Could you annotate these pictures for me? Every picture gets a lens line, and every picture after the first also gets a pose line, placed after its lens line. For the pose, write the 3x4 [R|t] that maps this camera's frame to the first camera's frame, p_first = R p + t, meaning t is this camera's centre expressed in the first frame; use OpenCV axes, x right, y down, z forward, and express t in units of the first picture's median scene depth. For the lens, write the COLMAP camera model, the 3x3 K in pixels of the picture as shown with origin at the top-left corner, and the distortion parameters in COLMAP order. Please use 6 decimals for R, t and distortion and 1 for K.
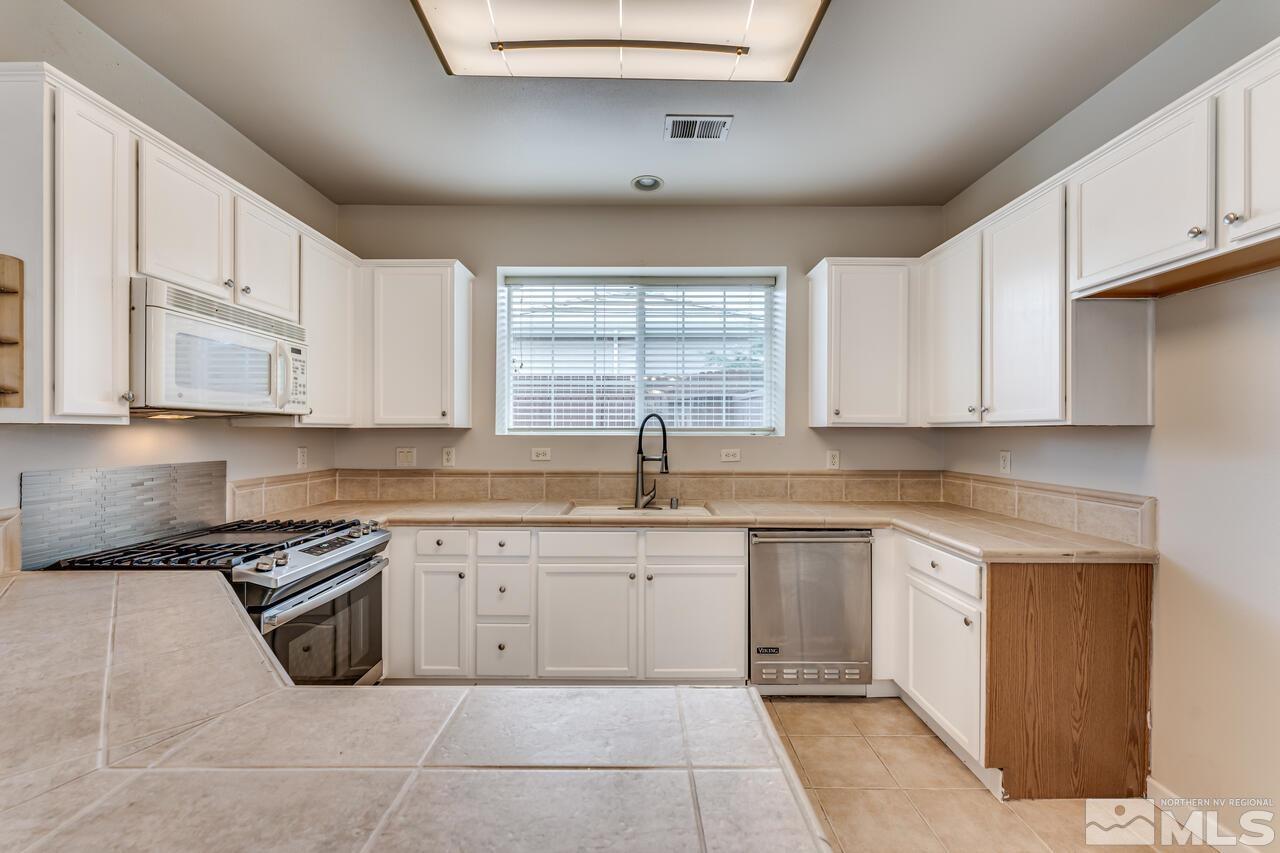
lens RADIAL K [[517.0, 0, 642.5], [0, 517.0, 432.1], [0, 0, 1]] dist [0.000871, -0.000247]
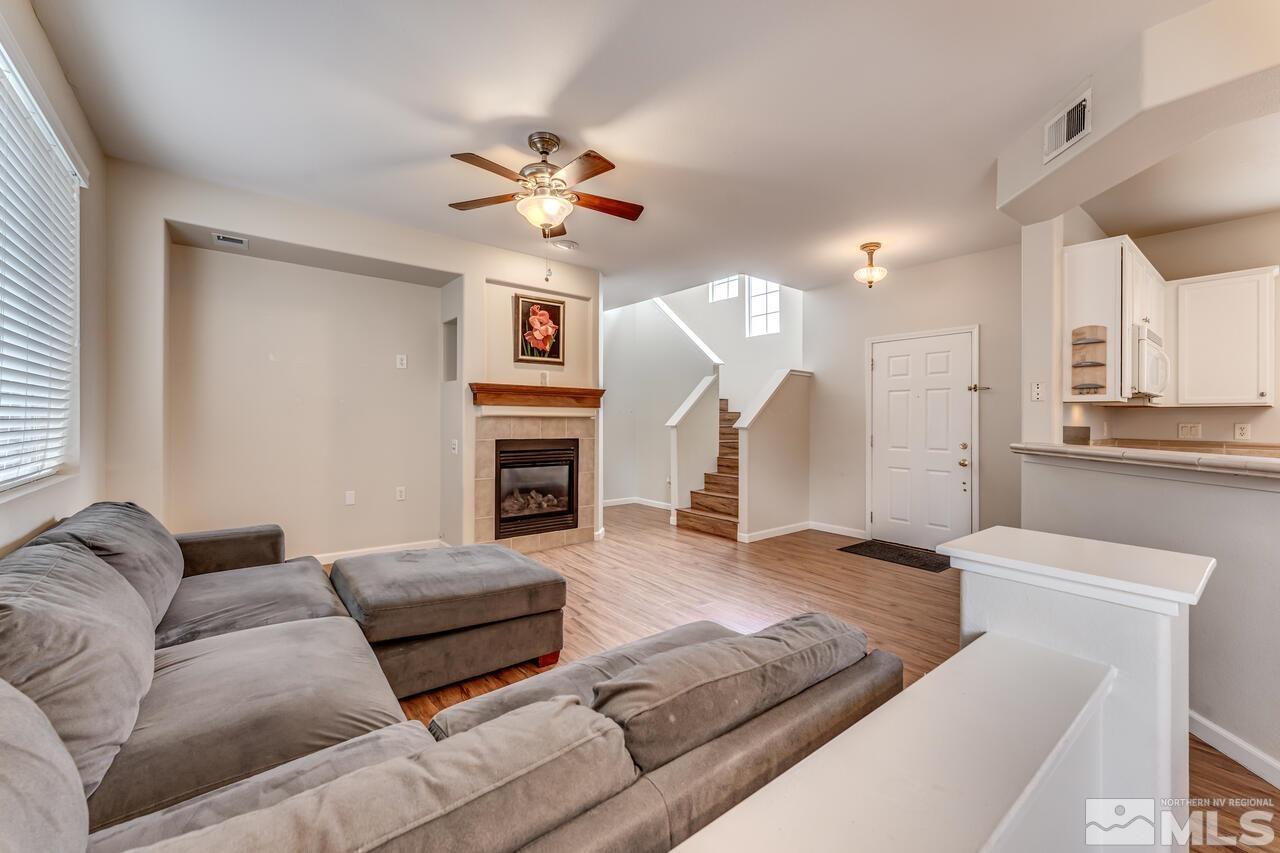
lens RADIAL K [[517.0, 0, 630.2], [0, 517.0, 423.7], [0, 0, 1]] dist [0.000871, -0.000247]
pose [[0.623379, 0.010242, -0.781853, -0.357829], [-0.009307, 0.999941, 0.005679, 0.040667], [0.781865, 0.003737, 0.623437, -0.938439]]
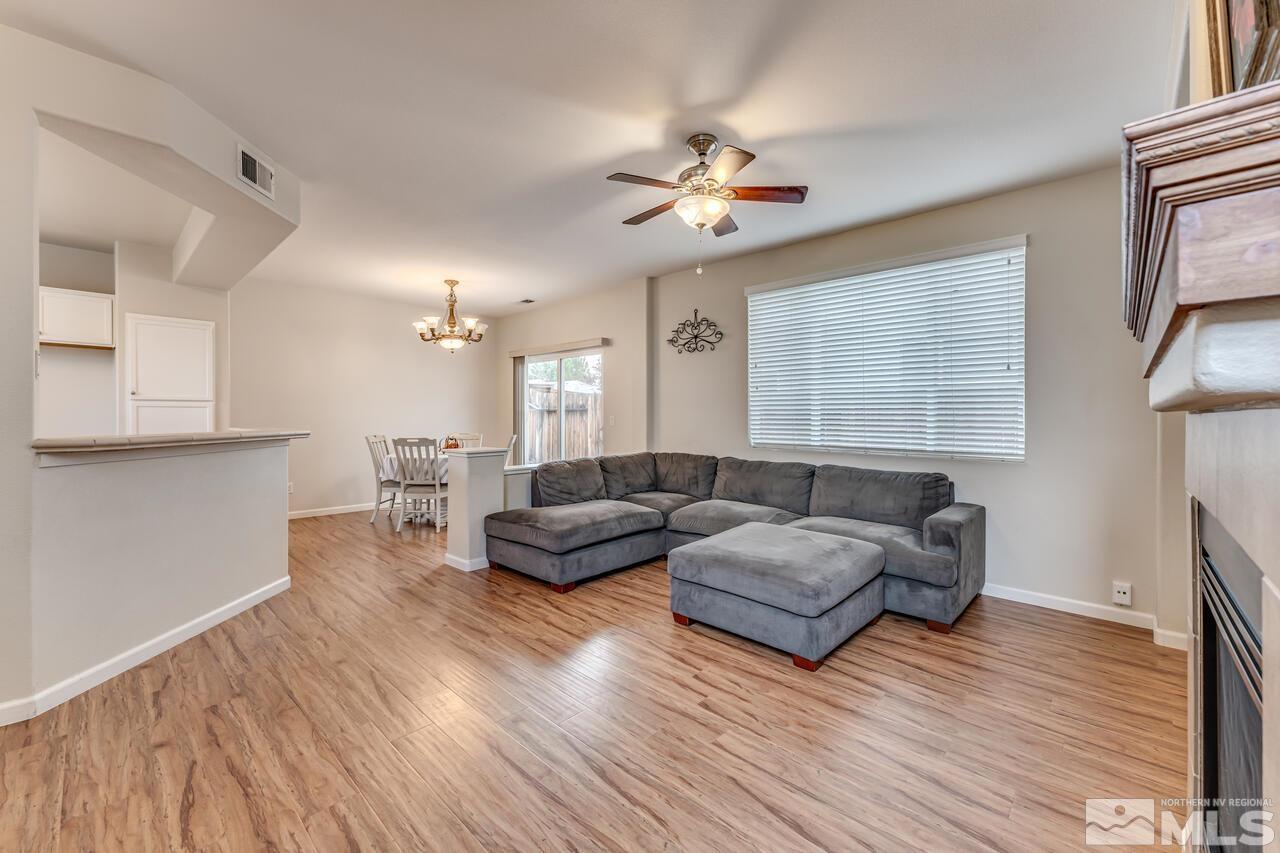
lens RADIAL K [[517.0, 0, 634.3], [0, 517.0, 420.5], [0, 0, 1]] dist [0.000871, -0.000247]
pose [[-0.727589, -0.012574, 0.685898, -1.833221], [-0.008069, 0.999920, 0.009771, 0.038867], [-0.685966, 0.001575, -0.727632, 0.388490]]
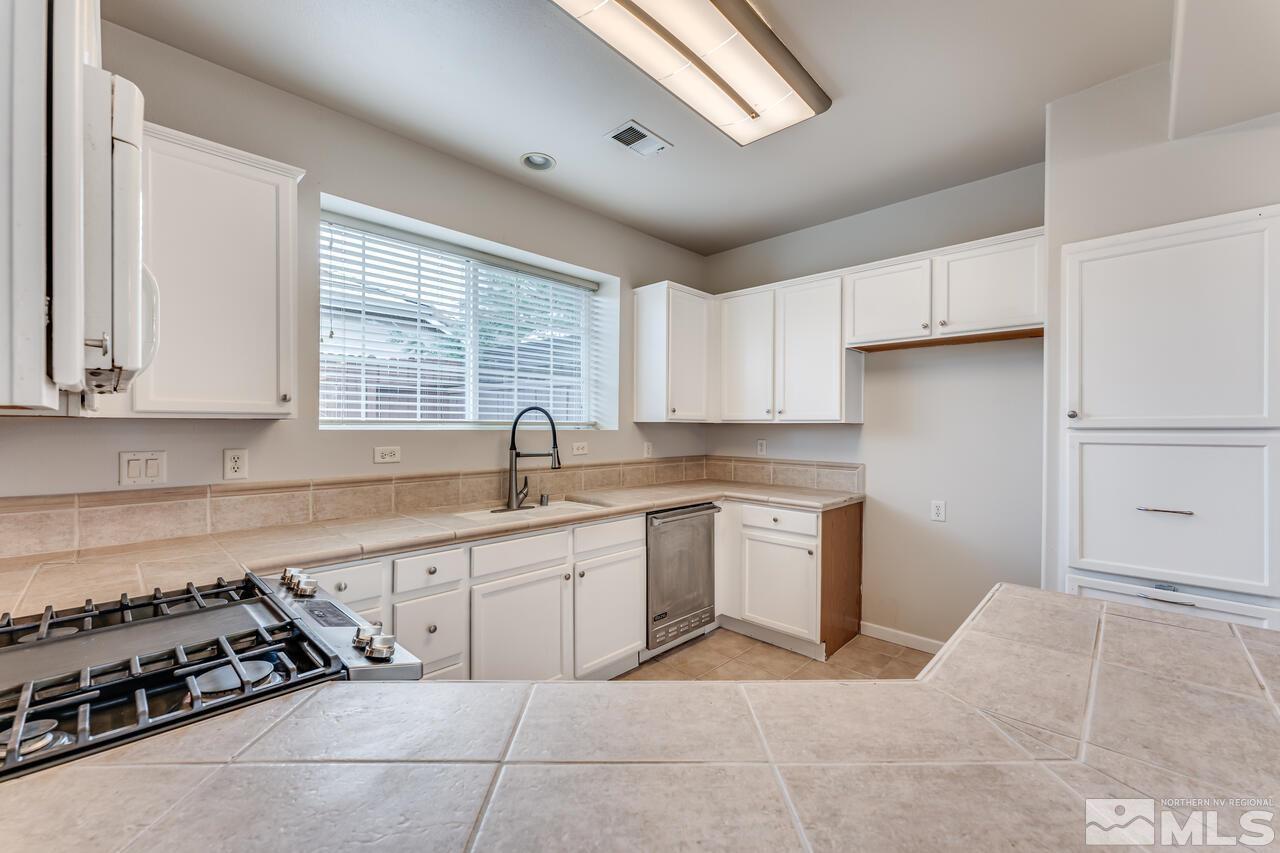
lens RADIAL K [[517.0, 0, 645.0], [0, 517.0, 429.1], [0, 0, 1]] dist [0.000871, -0.000247]
pose [[0.689884, -0.002918, 0.723914, -0.543492], [-0.004497, 0.999955, 0.008316, -0.003669], [-0.723906, -0.008992, 0.689840, 0.209535]]
